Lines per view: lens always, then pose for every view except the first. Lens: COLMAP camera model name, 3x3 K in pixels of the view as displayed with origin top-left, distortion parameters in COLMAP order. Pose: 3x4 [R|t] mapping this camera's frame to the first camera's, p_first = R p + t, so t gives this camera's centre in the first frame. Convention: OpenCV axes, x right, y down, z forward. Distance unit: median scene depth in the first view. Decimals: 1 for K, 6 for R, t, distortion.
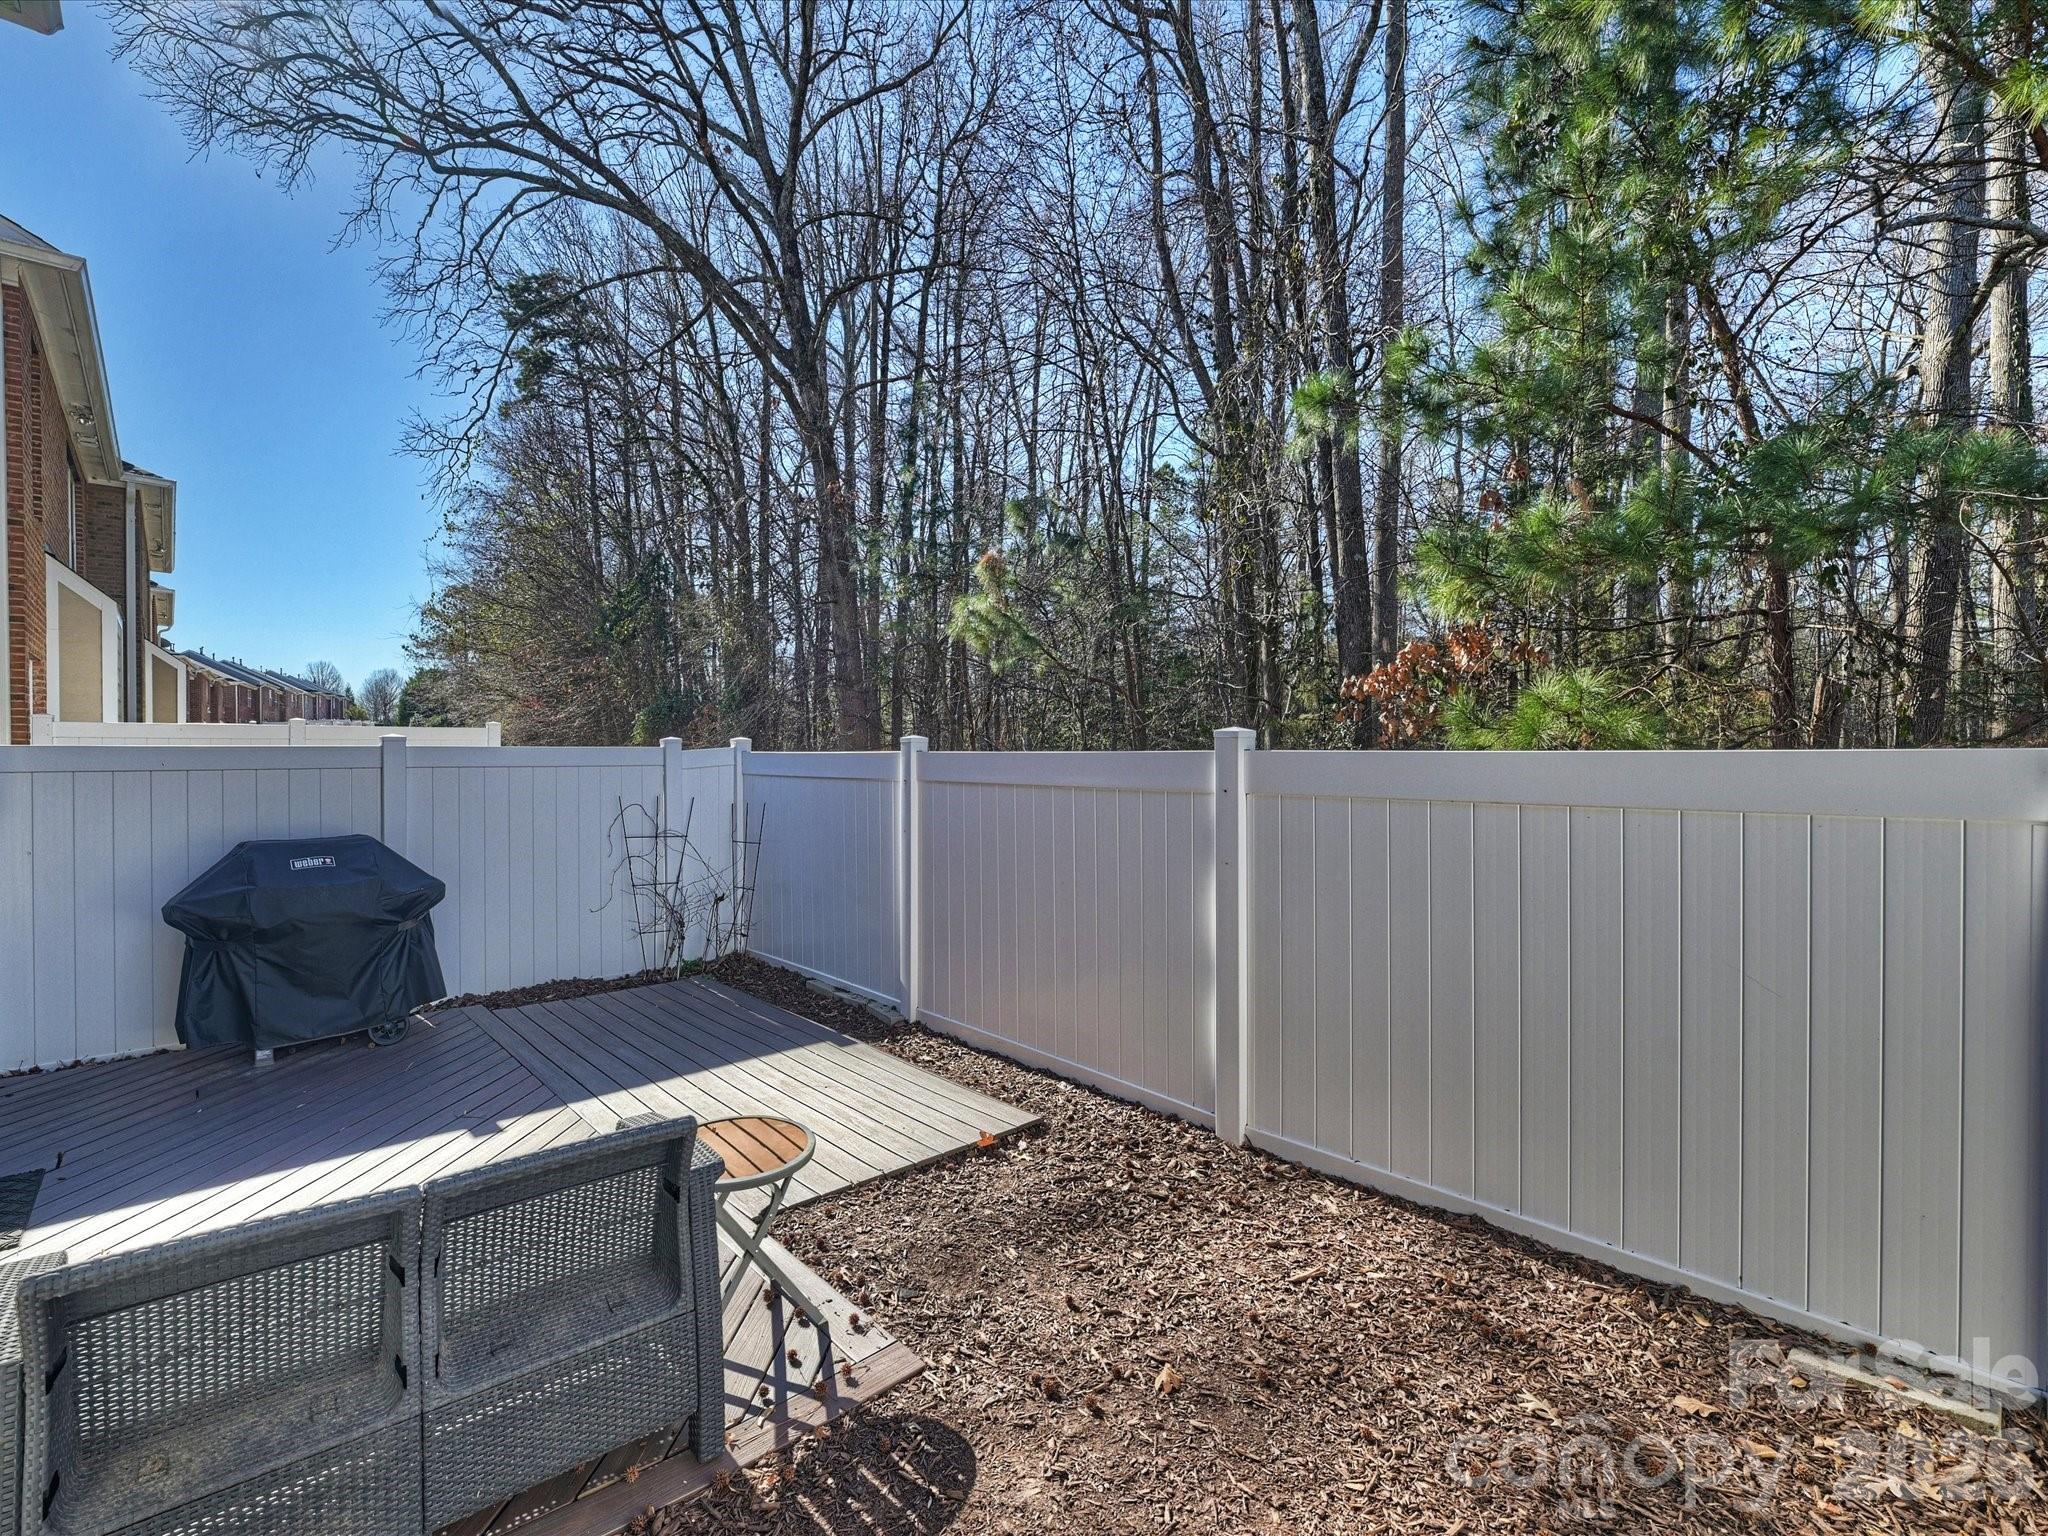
lens RADIAL K [[948.9, 0, 1023.1], [0, 948.9, 764.2], [0, 0, 1]] dist [0.003127, 0.000398]
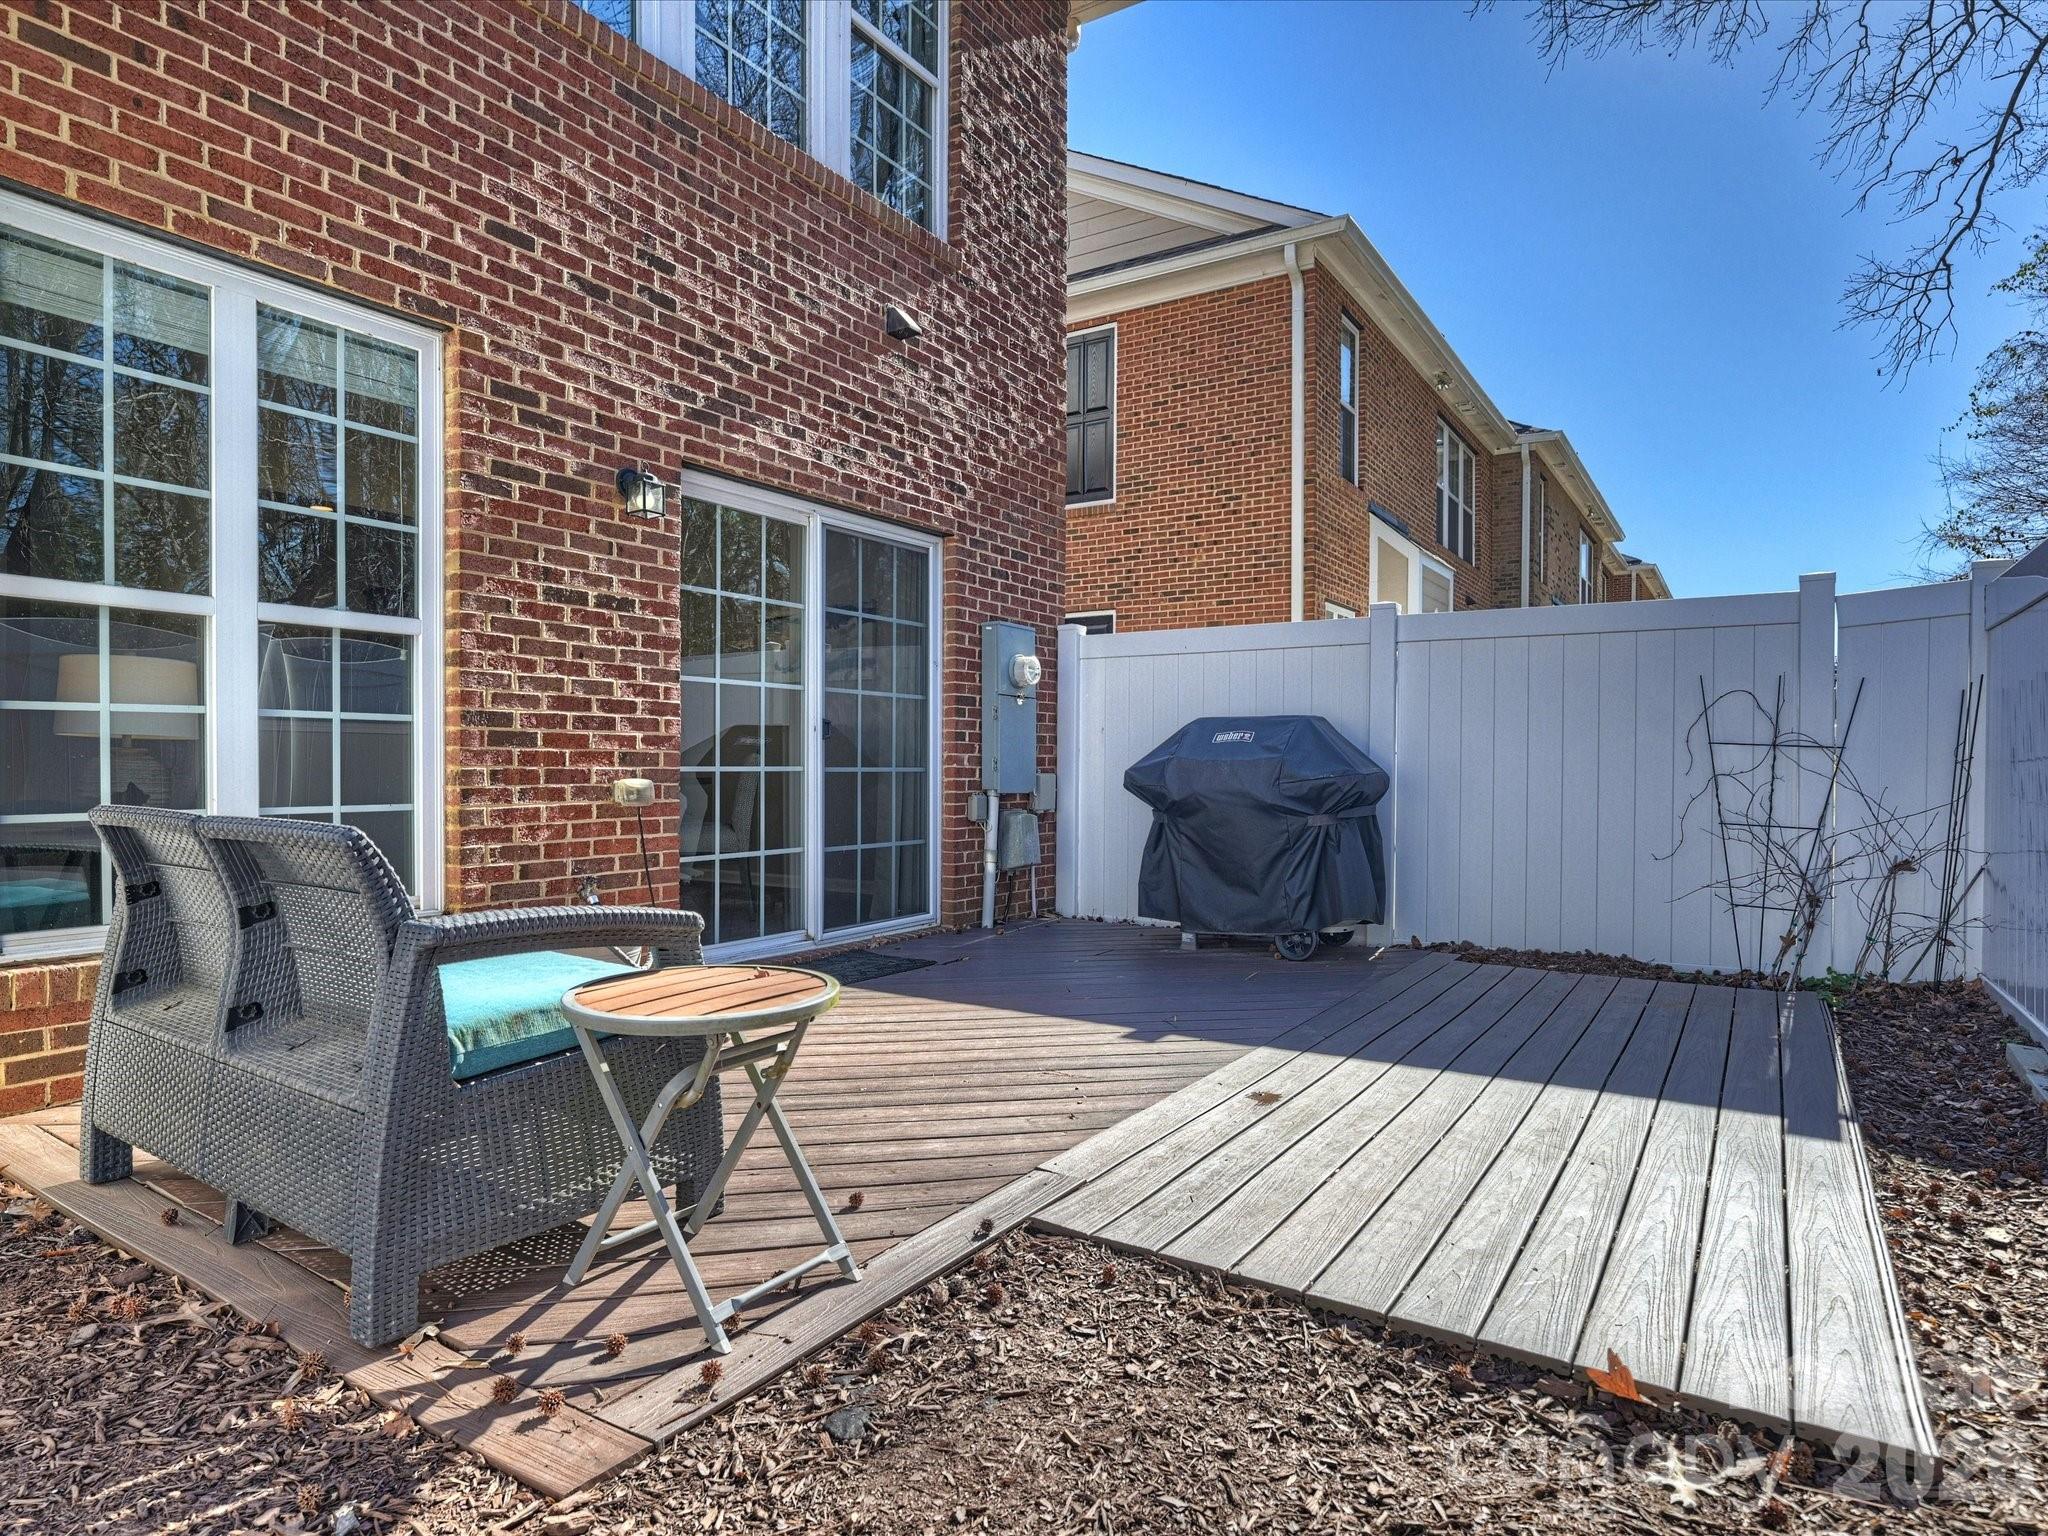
lens RADIAL K [[1150.2, 0, 1021.5], [0, 1150.2, 767.4], [0, 0, 1]] dist [0.006209, 0.000947]
pose [[0.257212, 0.002661, -0.966351, 0.241825], [-0.012011, 0.999928, -0.000443, 0.131317], [0.966280, 0.011721, 0.257225, 0.514493]]
